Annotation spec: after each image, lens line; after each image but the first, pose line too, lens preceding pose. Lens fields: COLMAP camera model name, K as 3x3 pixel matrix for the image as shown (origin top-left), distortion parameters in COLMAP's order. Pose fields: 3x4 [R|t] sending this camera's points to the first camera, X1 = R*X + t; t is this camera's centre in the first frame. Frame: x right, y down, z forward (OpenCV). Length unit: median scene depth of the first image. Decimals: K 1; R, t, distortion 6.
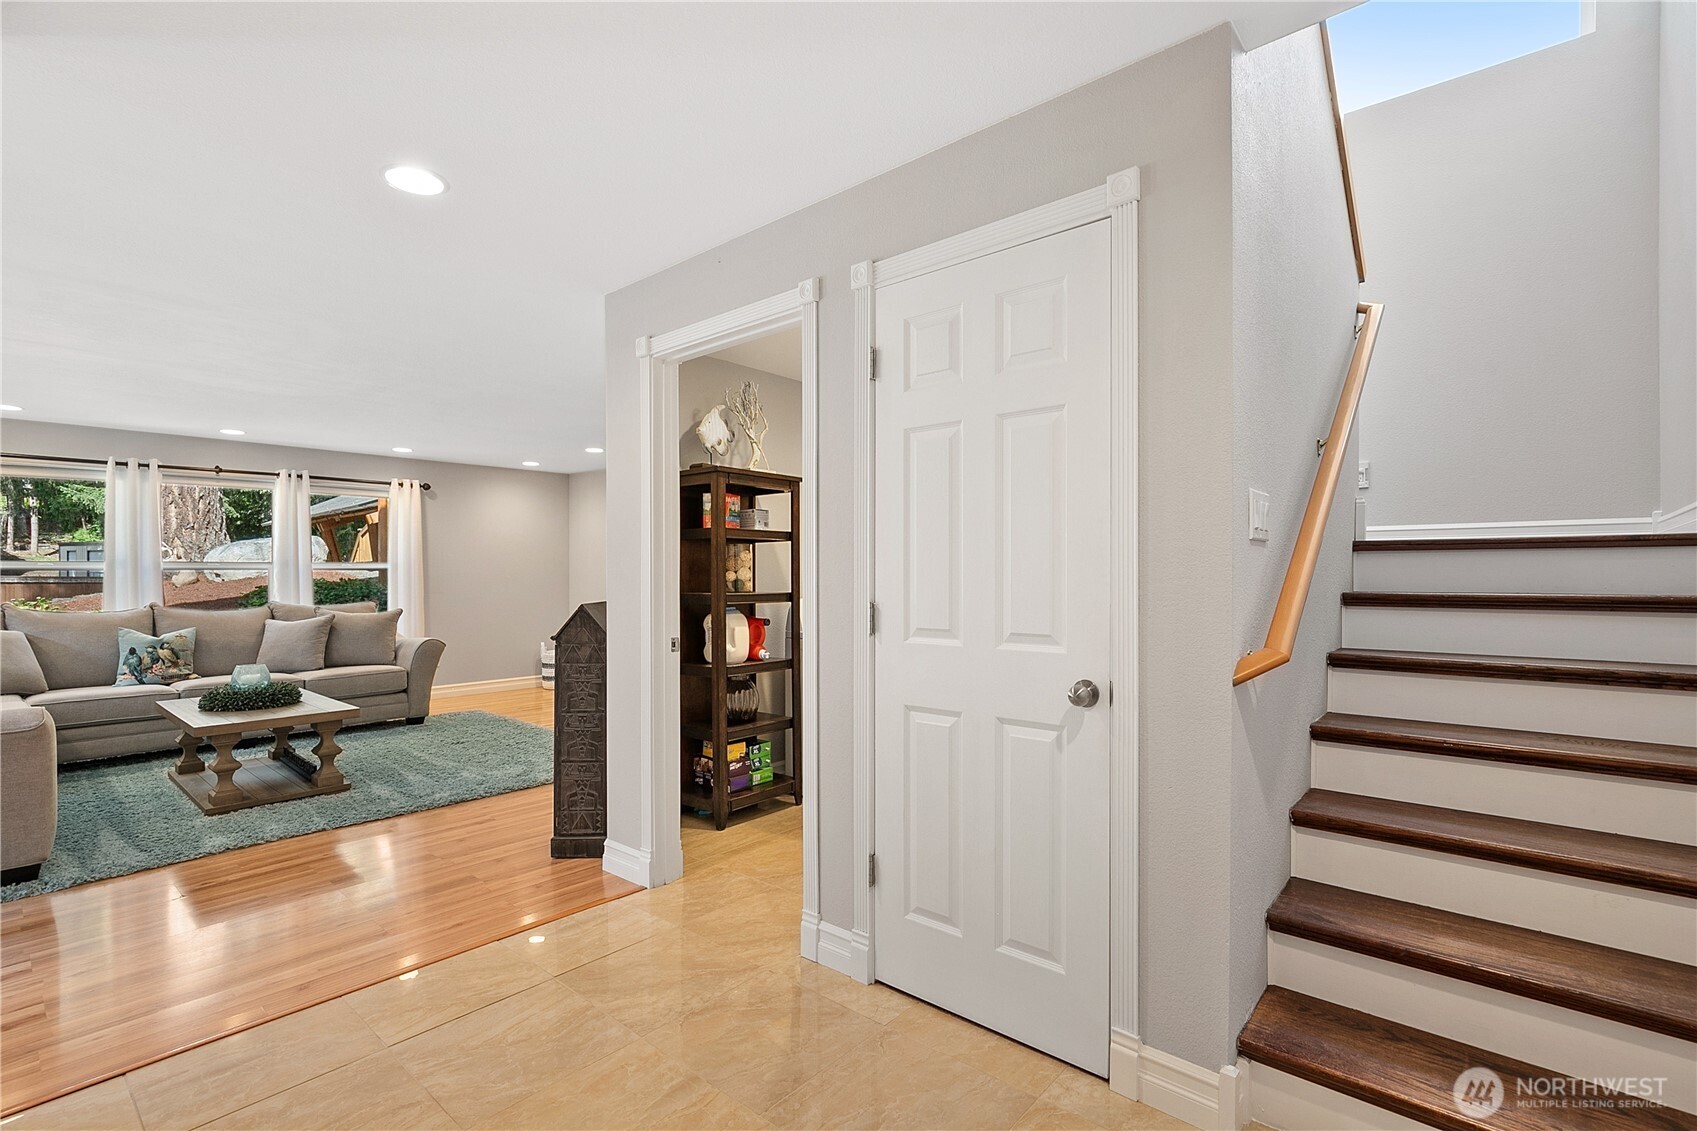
lens RADIAL K [[781.6, 0, 855.4], [0, 781.6, 582.8], [0, 0, 1]] dist [-0.005111, 0.000472]
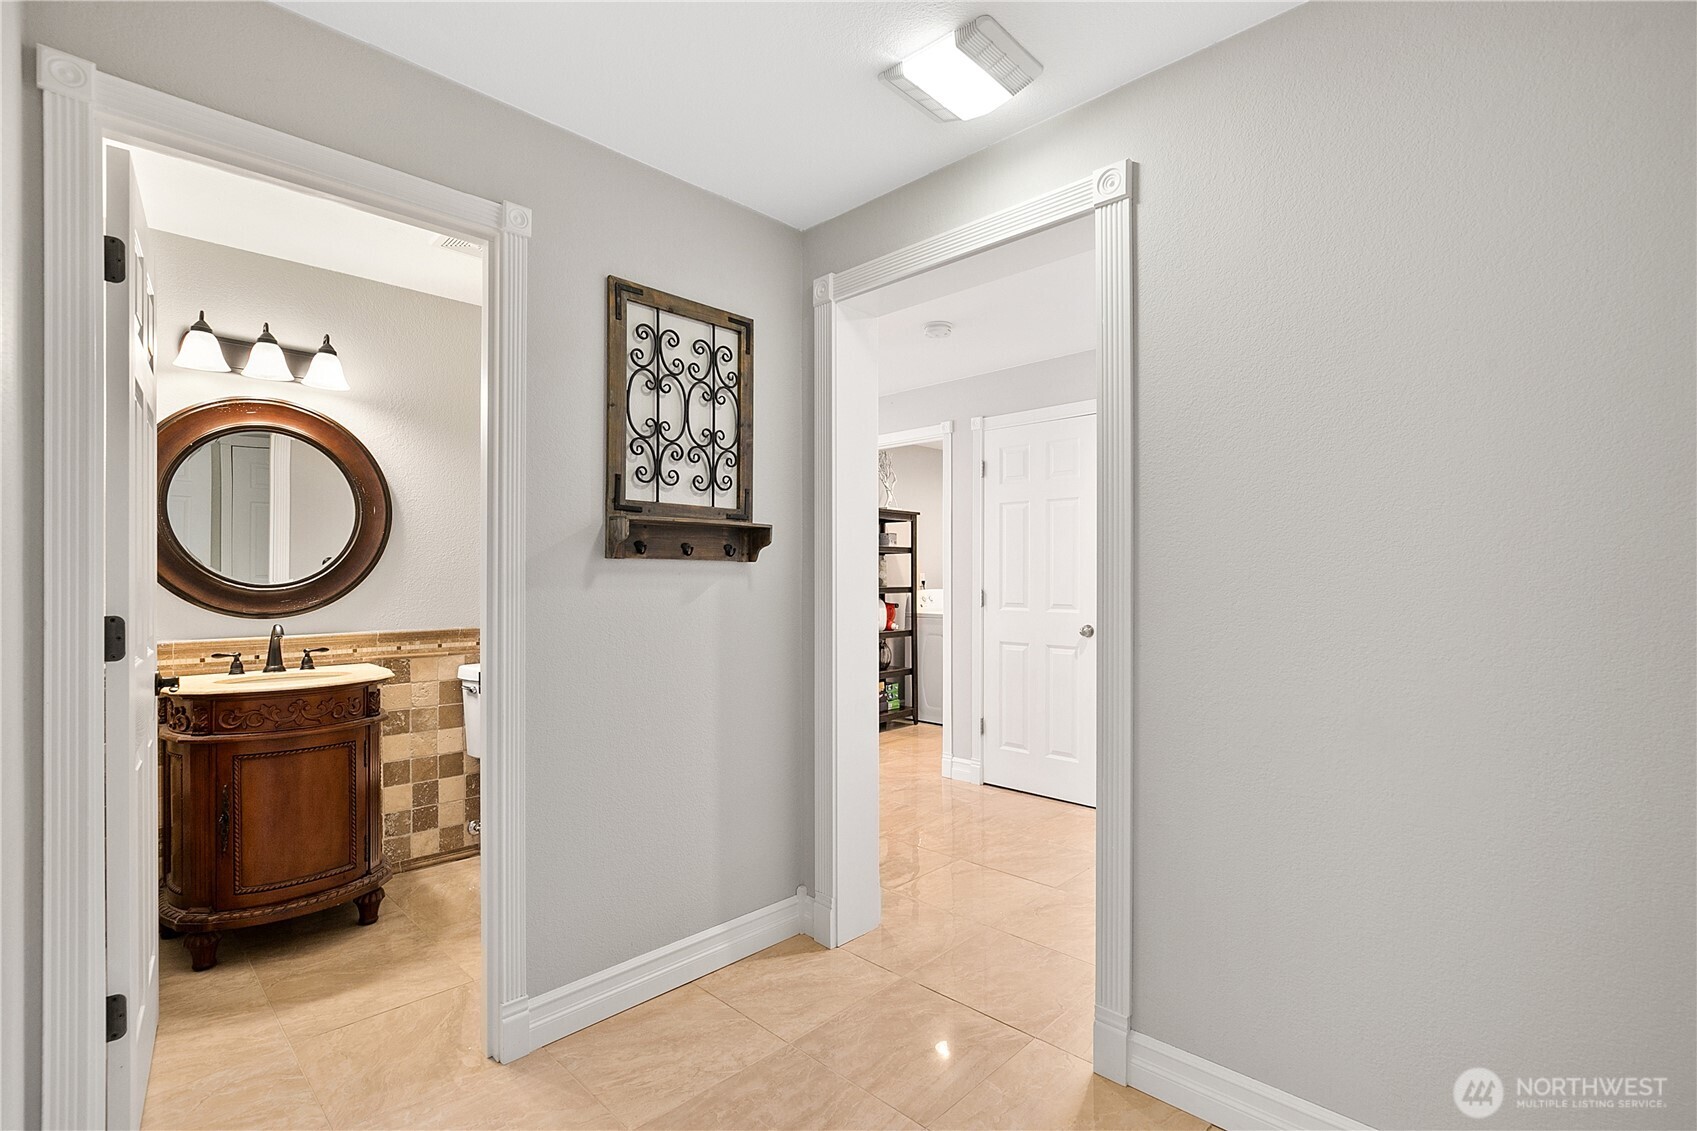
lens RADIAL K [[781.6, 0, 855.4], [0, 781.6, 582.8], [0, 0, 1]] dist [-0.005111, 0.000472]
pose [[0.998205, 0.000998, -0.059887, -0.170887], [-0.000879, 0.999998, 0.002001, 0.002962], [0.059889, -0.001944, 0.998203, -0.934031]]
